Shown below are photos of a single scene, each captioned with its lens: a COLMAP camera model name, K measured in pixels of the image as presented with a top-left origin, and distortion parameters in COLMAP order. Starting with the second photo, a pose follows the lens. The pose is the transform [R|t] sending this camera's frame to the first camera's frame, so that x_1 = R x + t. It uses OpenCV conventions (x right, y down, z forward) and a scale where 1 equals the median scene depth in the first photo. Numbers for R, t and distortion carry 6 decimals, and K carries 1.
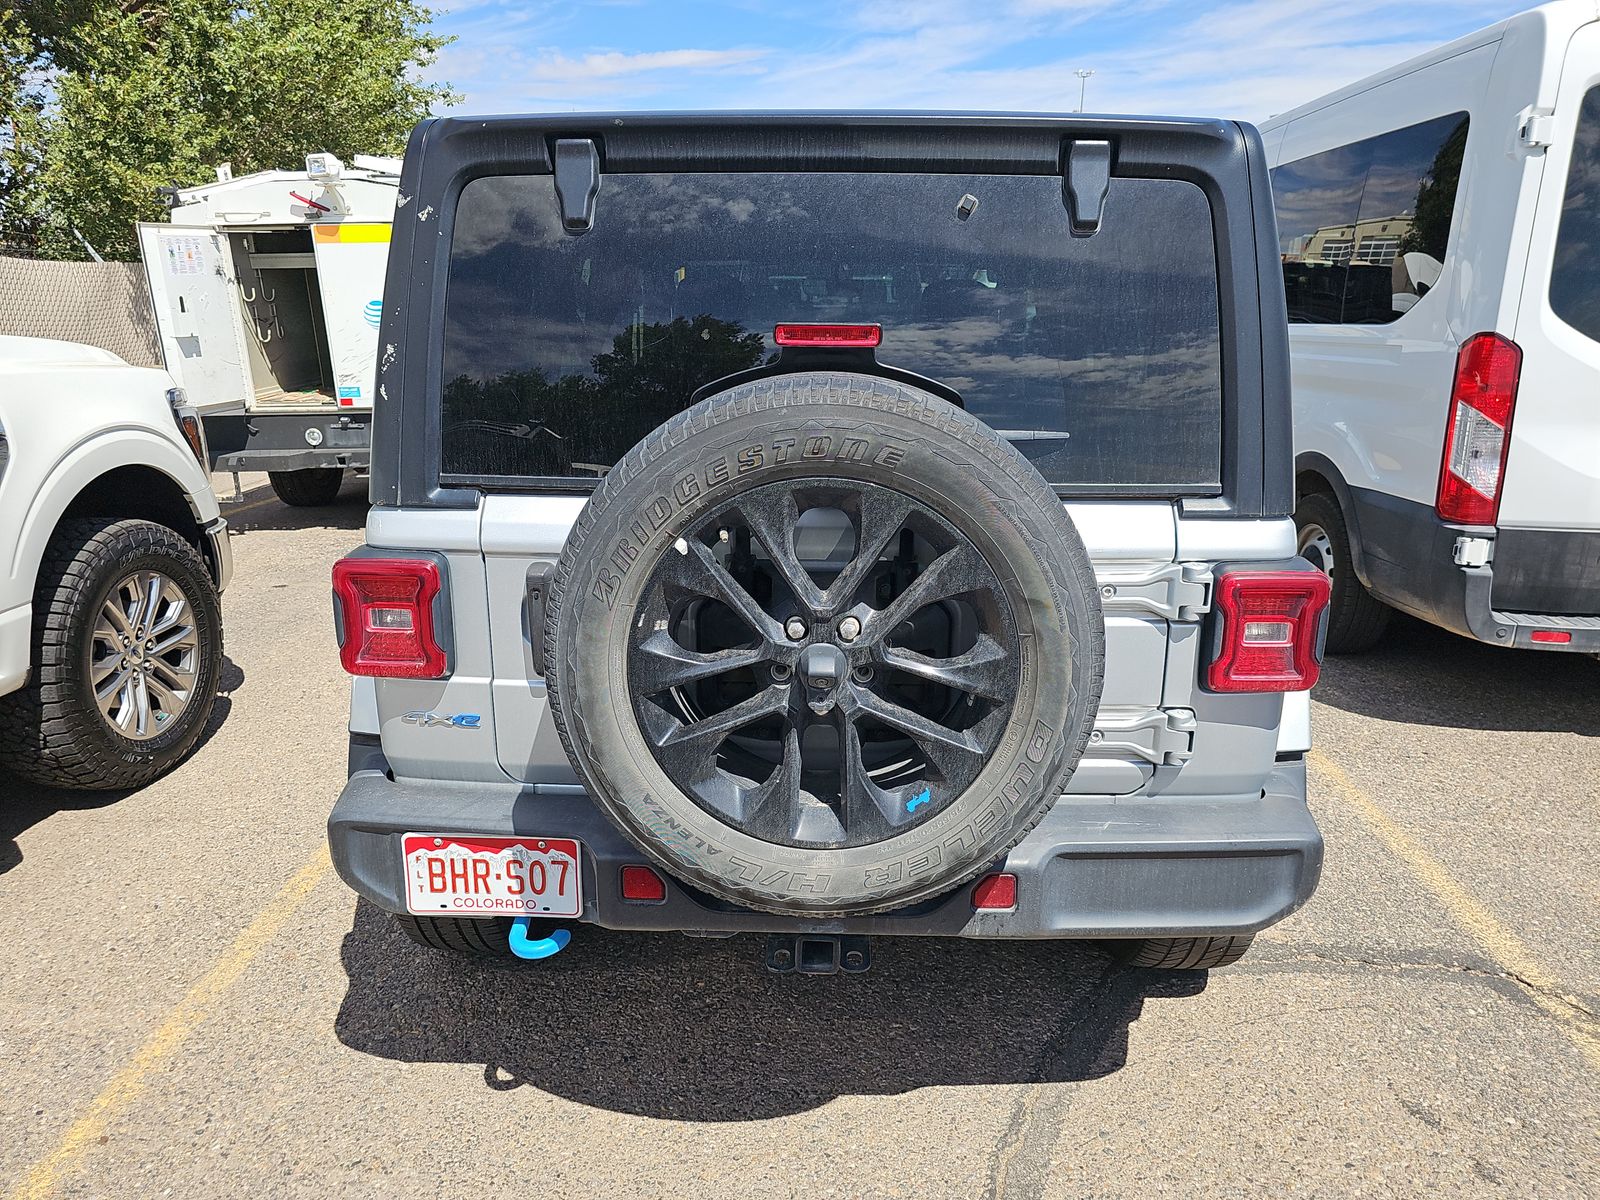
lens RADIAL K [[1083.8, 0, 800.0], [0, 1083.8, 608.4], [0, 0, 1]] dist [0.032908, -0.032176]
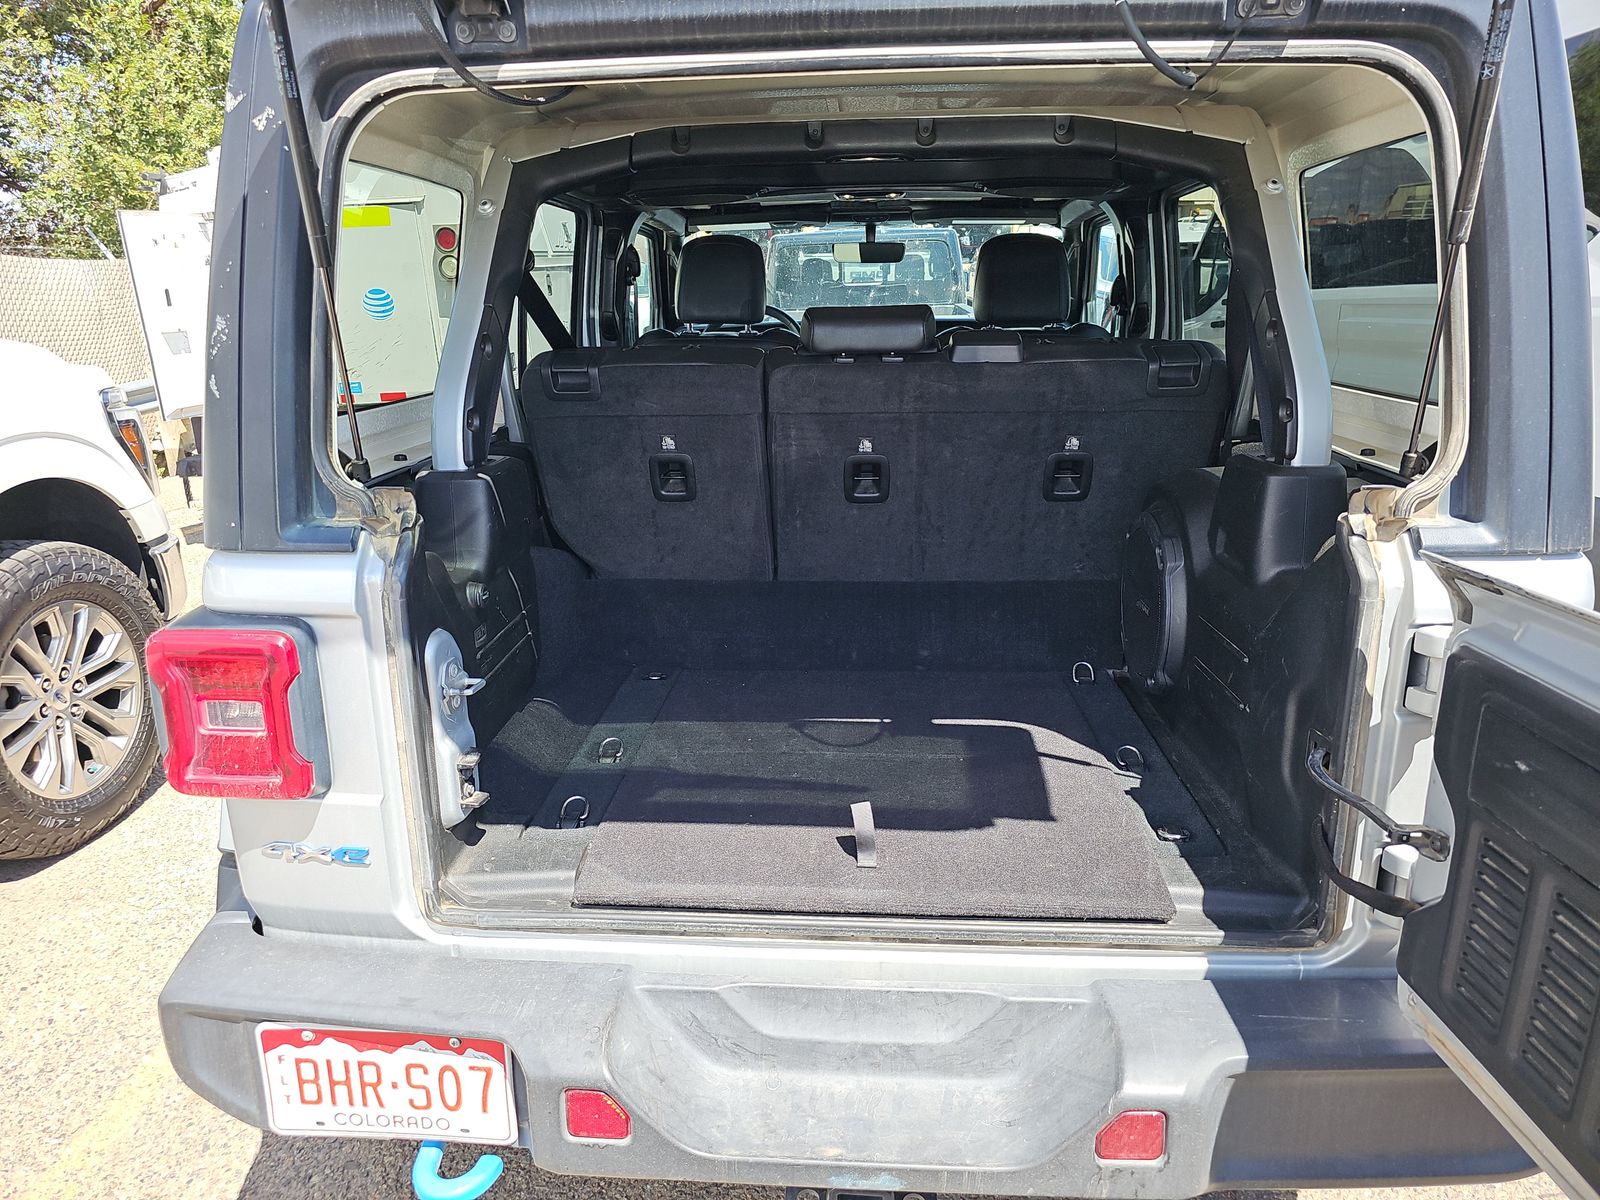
lens RADIAL K [[1076.6, 0, 792.3], [0, 1076.6, 600.5], [0, 0, 1]] dist [-0.000761, -0.000774]
pose [[0.999060, -0.011941, -0.041673, 0.005537], [0.012244, 0.999900, 0.007023, -0.050581], [0.041585, -0.007526, 0.999107, 0.266657]]
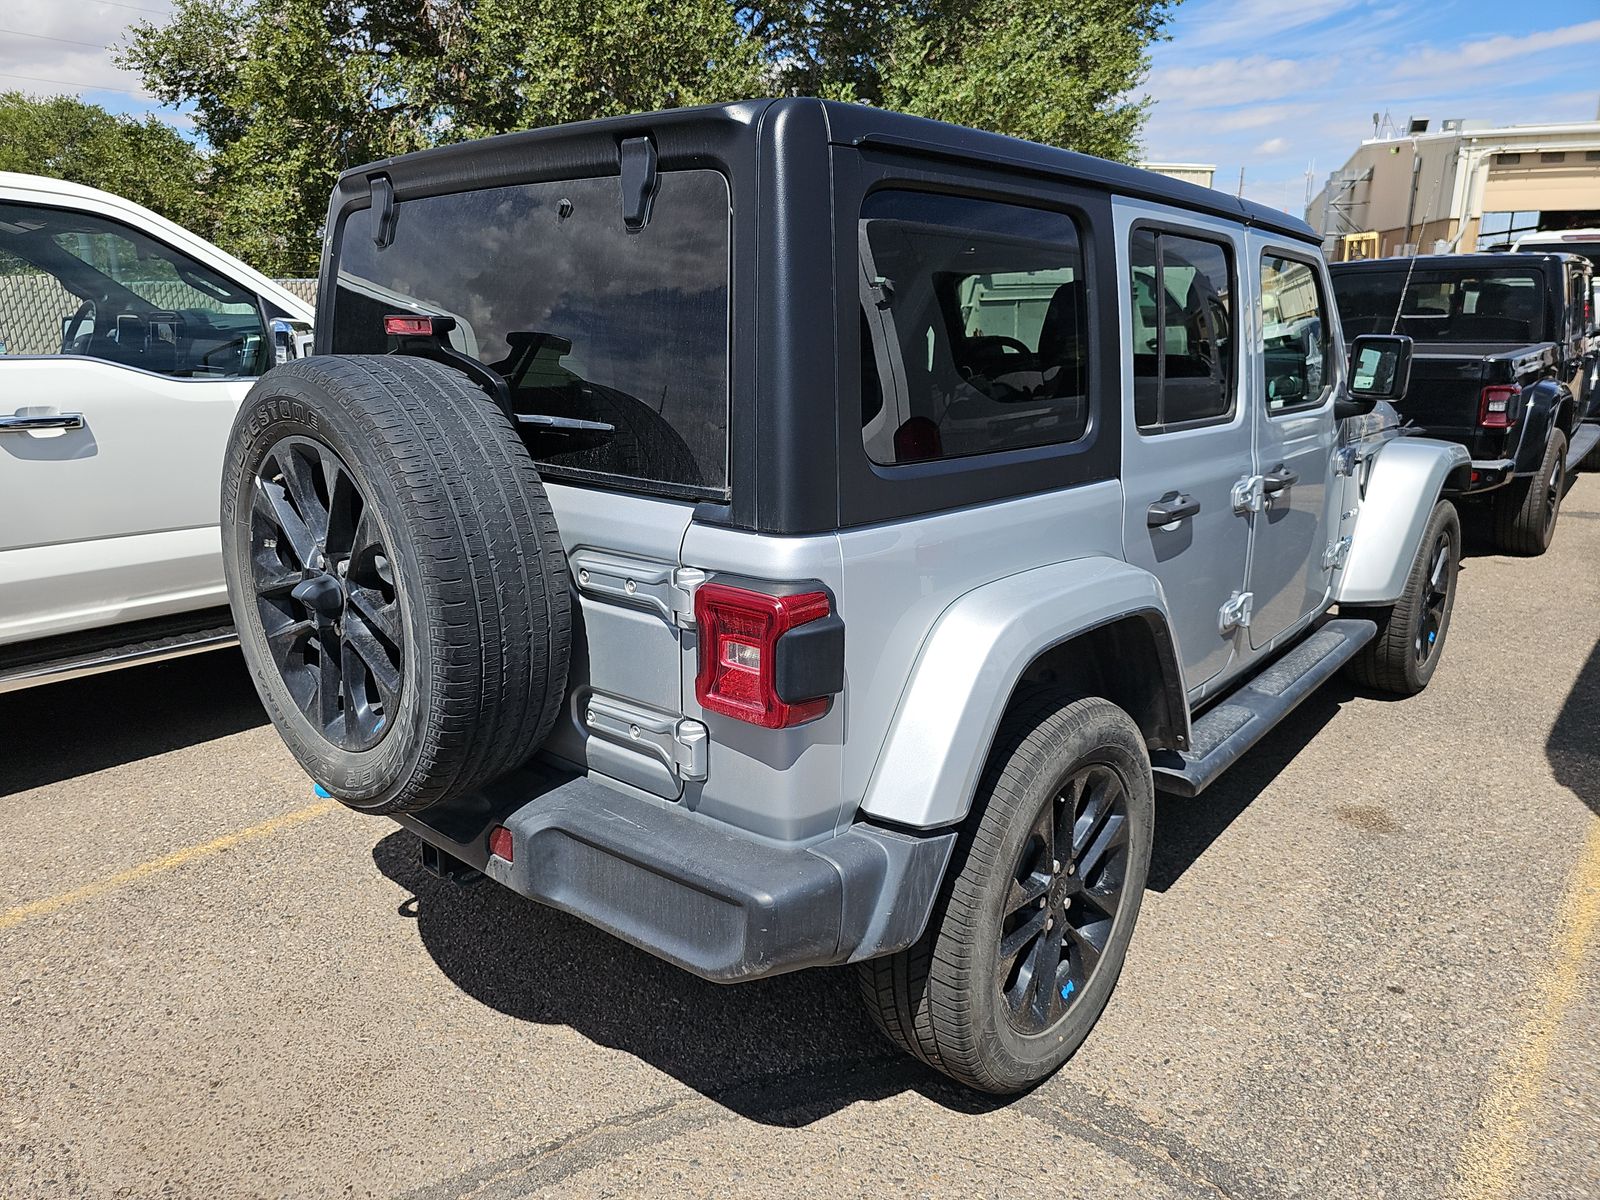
lens RADIAL K [[1088.5, 0, 808.1], [0, 1088.5, 603.6], [0, 0, 1]] dist [0.036071, -0.040212]
pose [[0.762780, 0.158397, -0.626959, 0.813237], [-0.172215, 0.984281, 0.039150, -0.051952], [0.623305, 0.078109, 0.778068, 0.252862]]
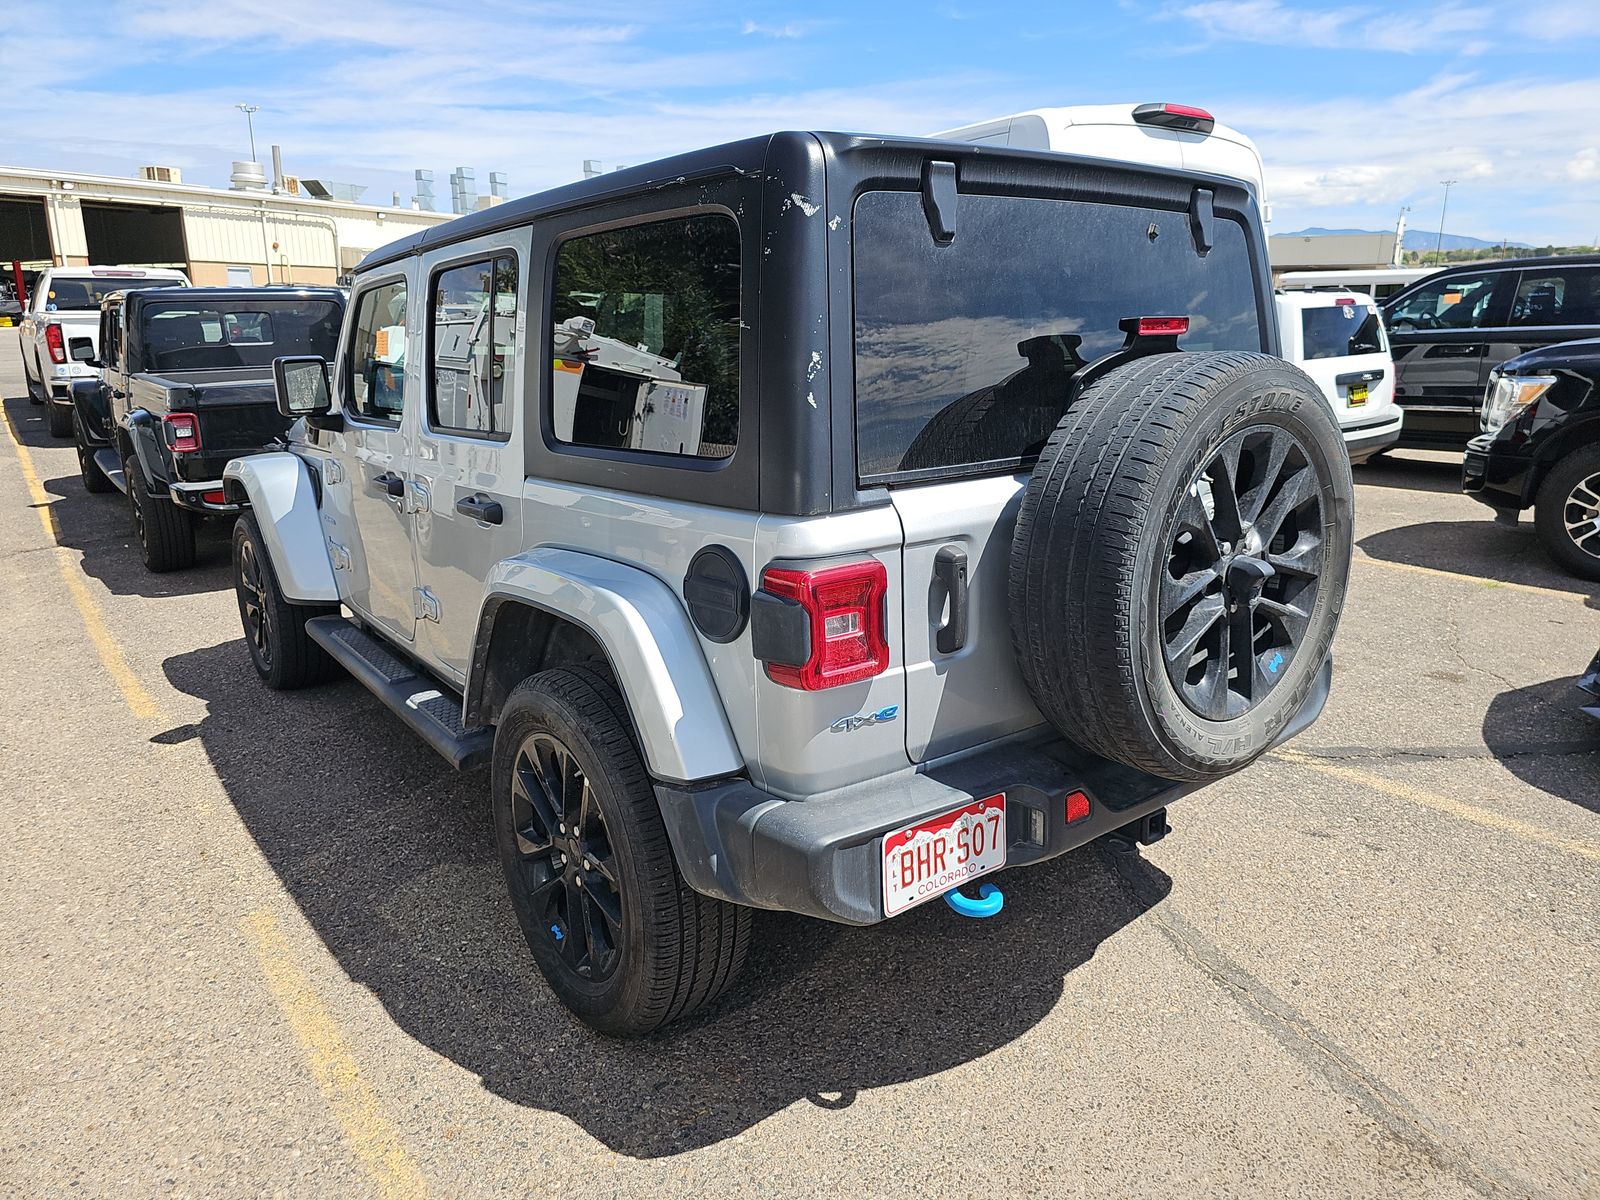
lens RADIAL K [[1095.8, 0, 800.0], [0, 1095.8, 600.0], [0, 0, 1]] dist [0.032076, -0.005059]
pose [[0.767795, -0.174952, 0.616346, -0.805217], [0.204699, 0.978560, 0.022771, -0.034779], [-0.607115, 0.108682, 0.787146, 0.185517]]
